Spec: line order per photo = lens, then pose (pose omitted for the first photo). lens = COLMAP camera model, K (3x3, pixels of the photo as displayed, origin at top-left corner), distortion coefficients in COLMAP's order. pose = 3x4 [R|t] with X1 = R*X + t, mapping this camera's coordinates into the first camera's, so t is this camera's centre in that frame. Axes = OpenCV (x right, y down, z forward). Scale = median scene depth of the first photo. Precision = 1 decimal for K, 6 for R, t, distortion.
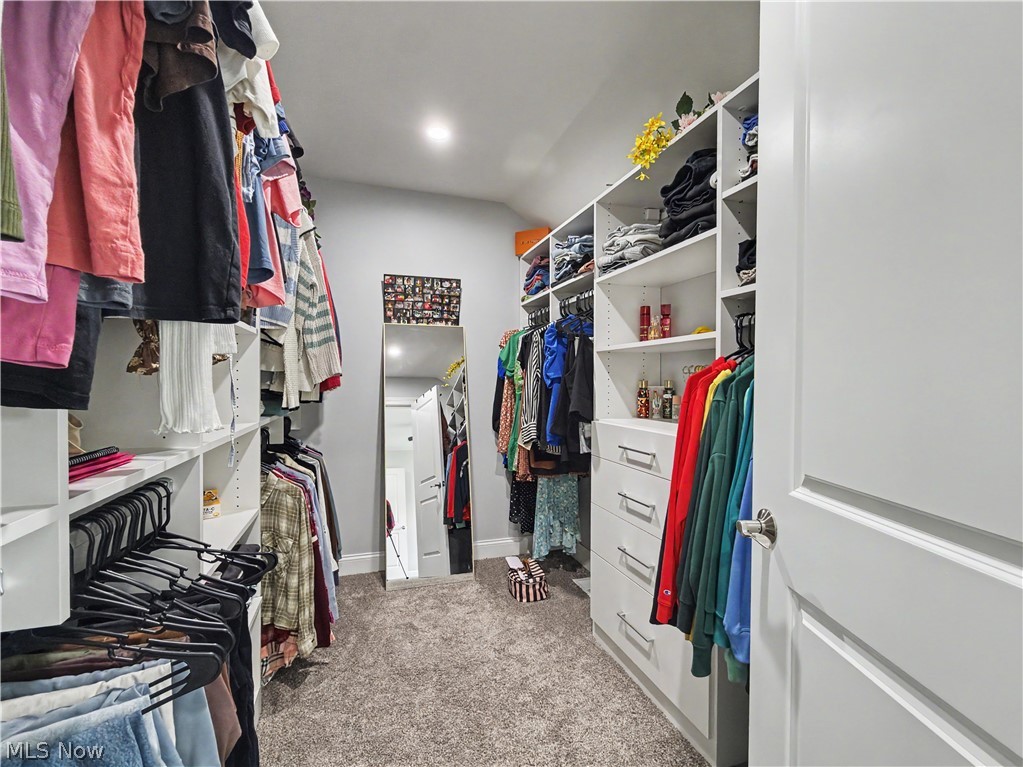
lens RADIAL K [[416.8, 0, 509.7], [0, 416.8, 383.9], [0, 0, 1]] dist [0.002405, 0.000010]
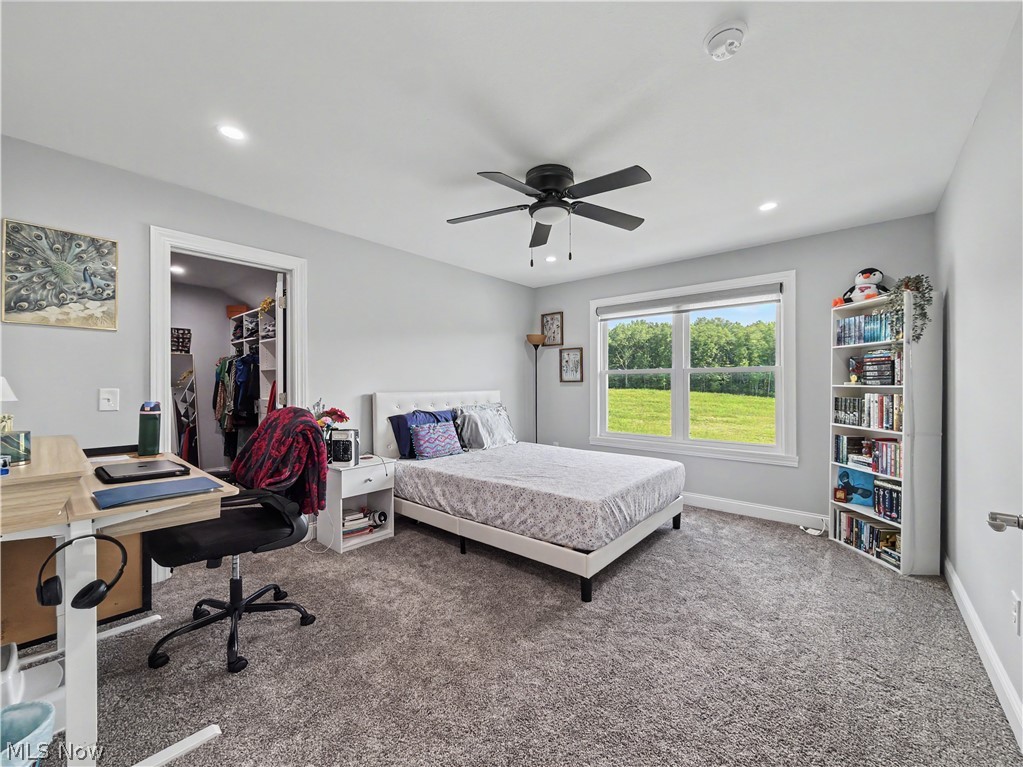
lens RADIAL K [[416.8, 0, 513.3], [0, 416.8, 386.1], [0, 0, 1]] dist [0.002405, 0.000010]
pose [[0.861708, -0.009169, 0.507322, 0.179458], [0.015679, 0.999840, -0.008561, 0.043736], [-0.507162, 0.015331, 0.861714, -1.359327]]
